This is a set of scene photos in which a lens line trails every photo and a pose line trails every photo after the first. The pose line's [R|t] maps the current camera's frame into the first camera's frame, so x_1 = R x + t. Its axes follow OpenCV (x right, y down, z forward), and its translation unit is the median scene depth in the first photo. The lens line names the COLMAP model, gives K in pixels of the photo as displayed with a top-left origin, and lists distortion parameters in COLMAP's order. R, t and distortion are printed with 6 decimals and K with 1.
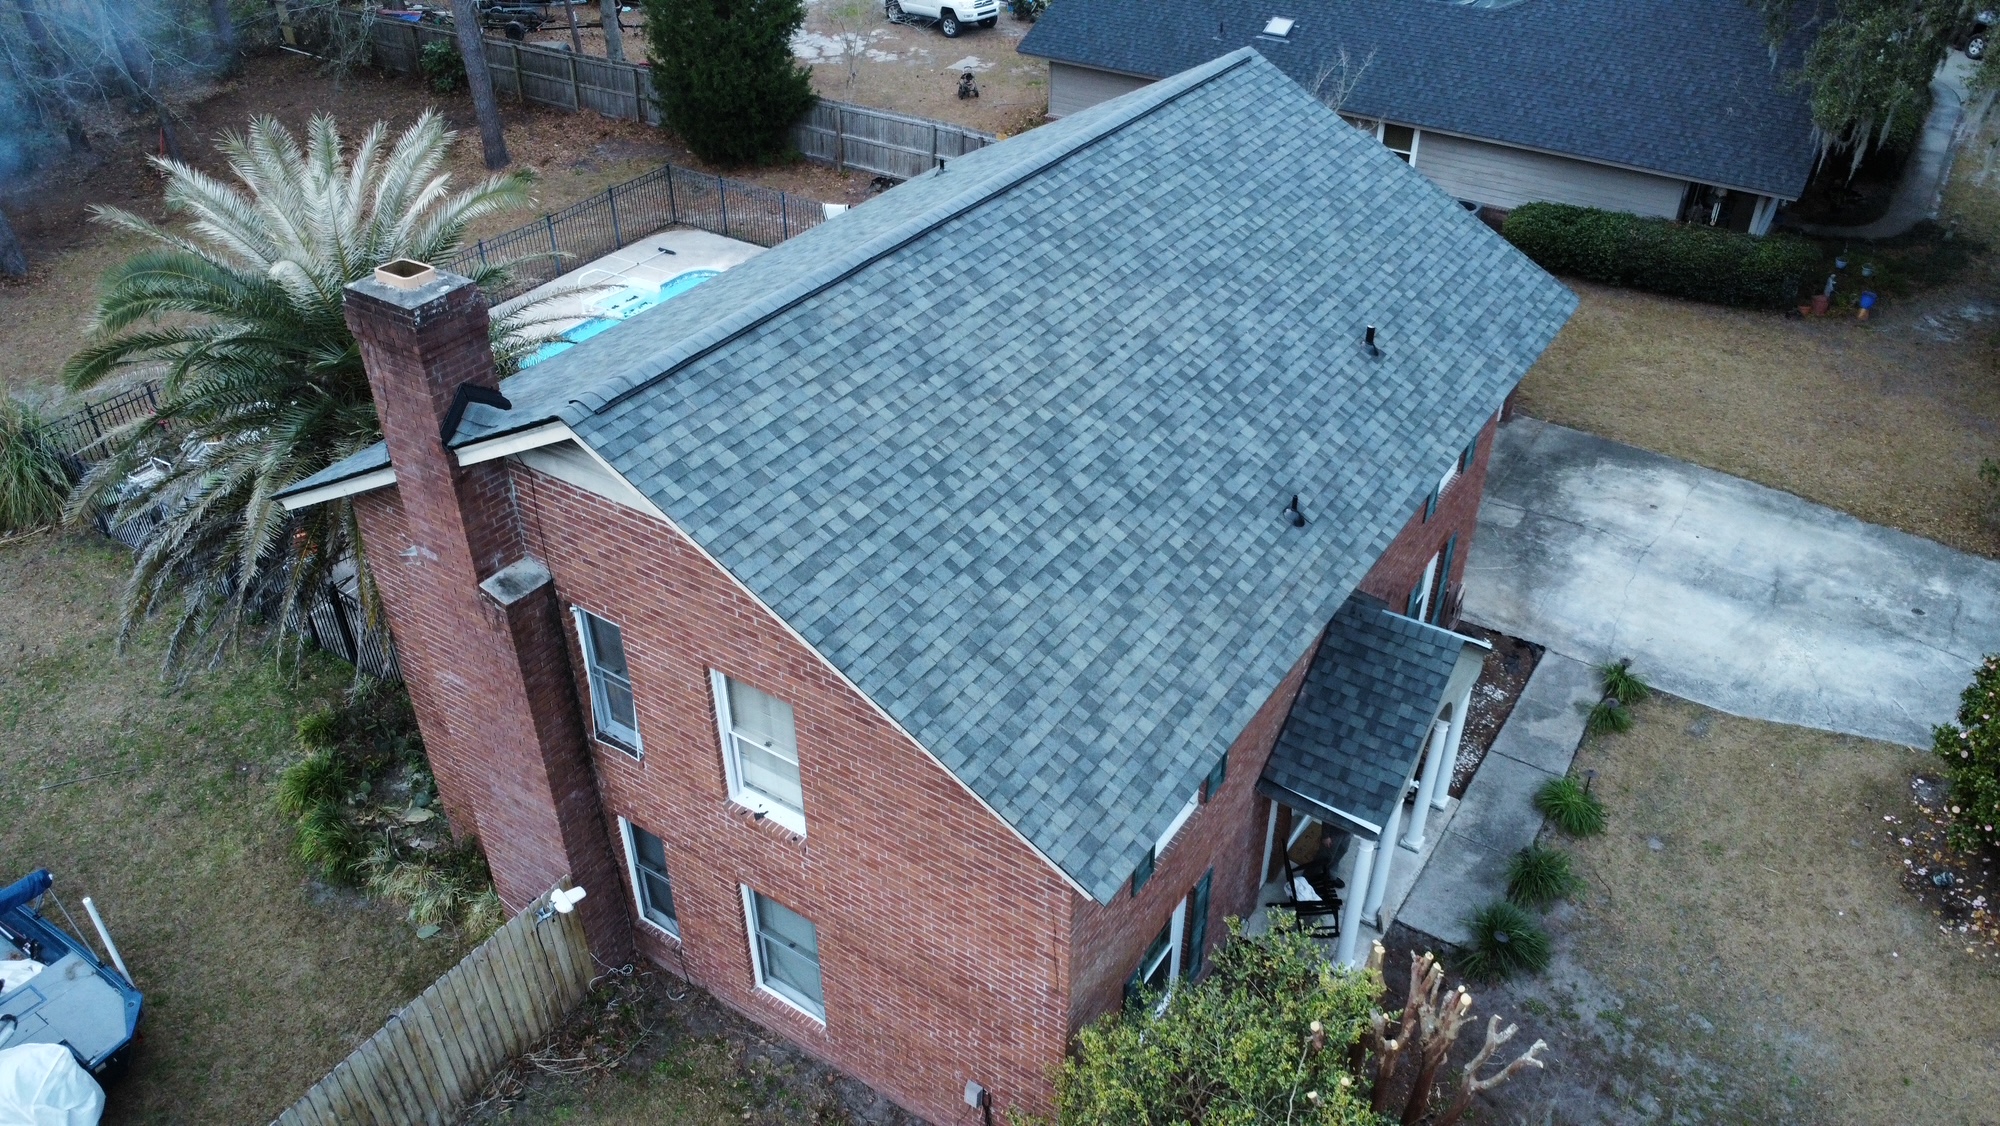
lens RADIAL K [[1448.4, 0, 1000.0], [0, 1448.4, 563.0], [0, 0, 1]] dist [-0.026985, -0.006045]
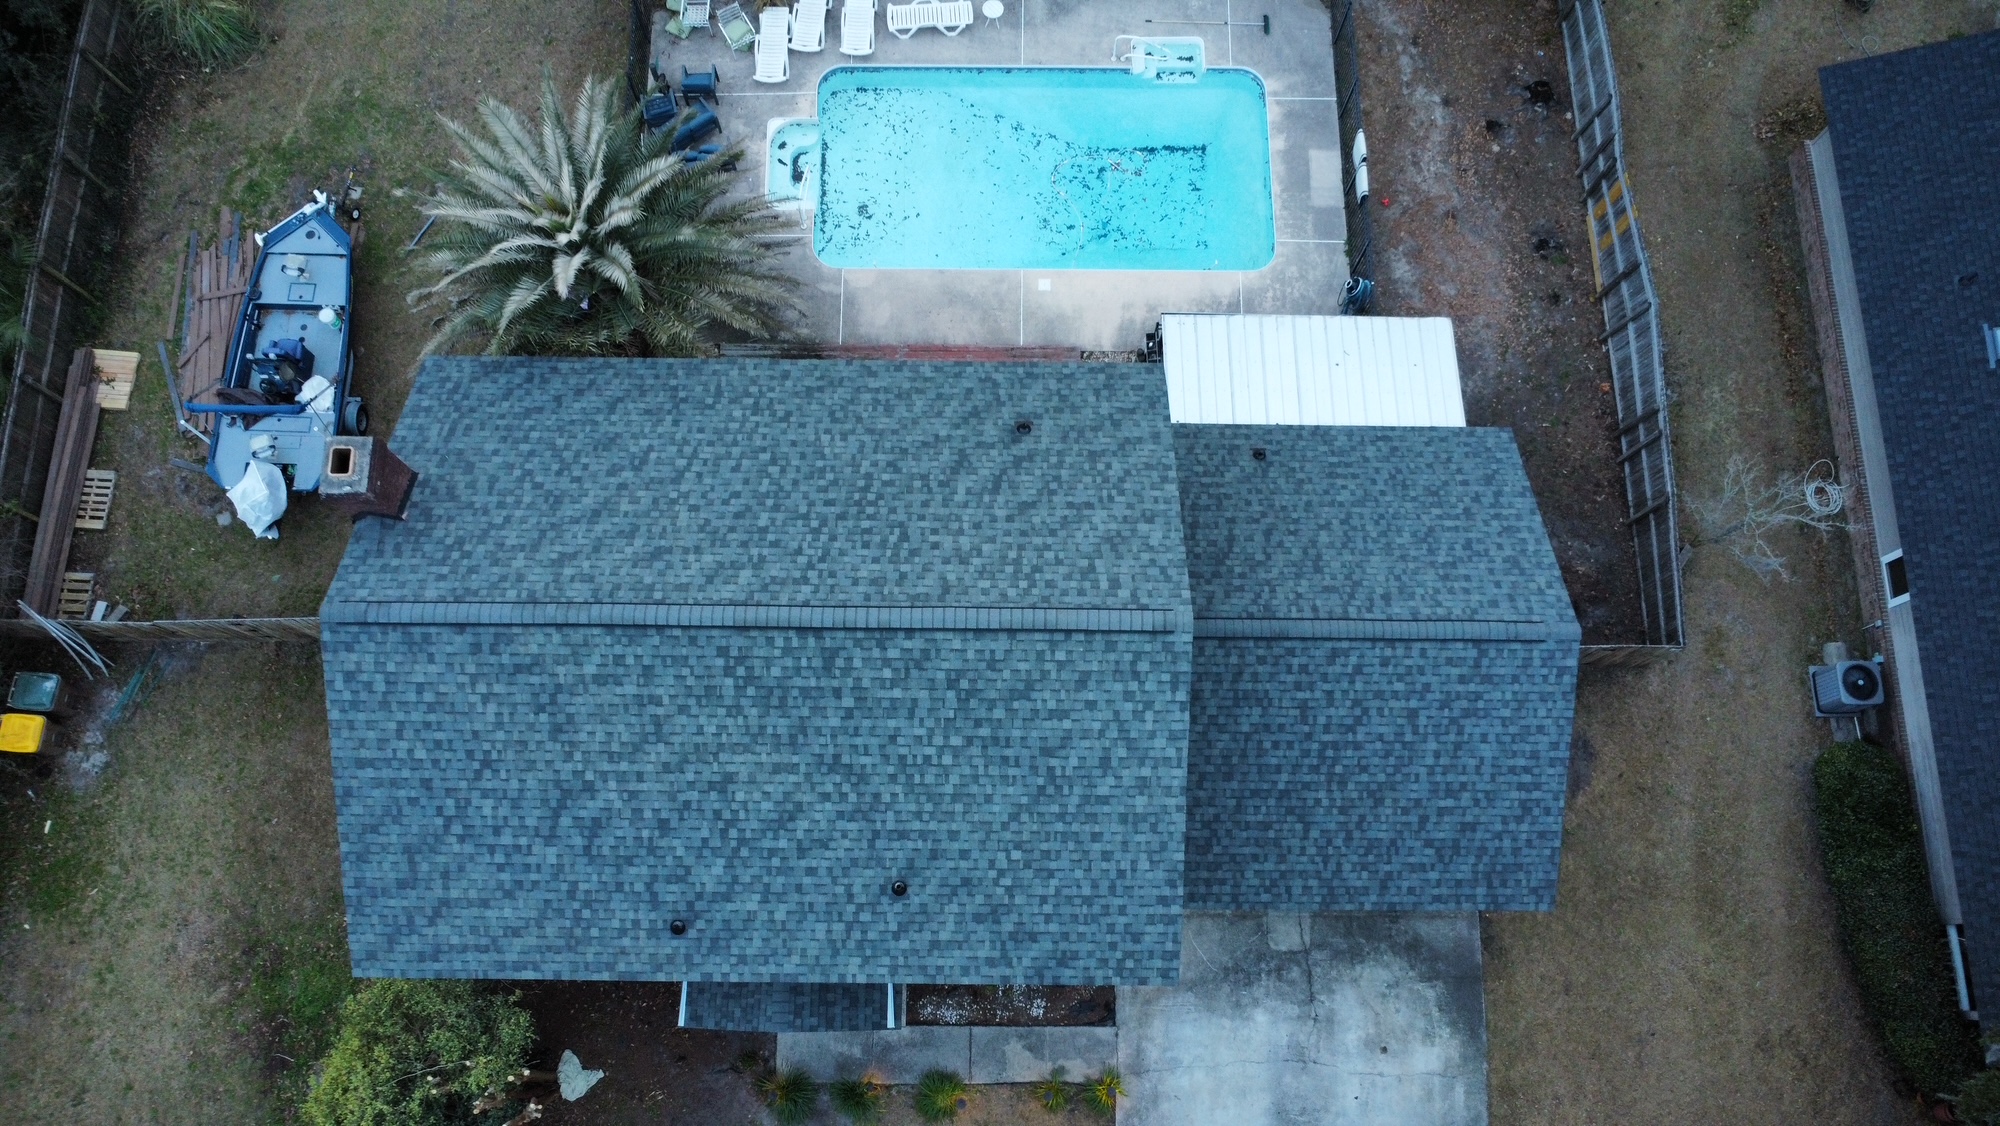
lens RADIAL K [[1448.4, 0, 1000.0], [0, 1448.4, 563.0], [0, 0, 1]] dist [-0.026985, -0.006045]
pose [[0.546044, 0.809068, -0.217358, 0.428128], [-0.485656, 0.517116, 0.704790, -1.543394], [0.682623, -0.279285, 0.675297, 0.317927]]
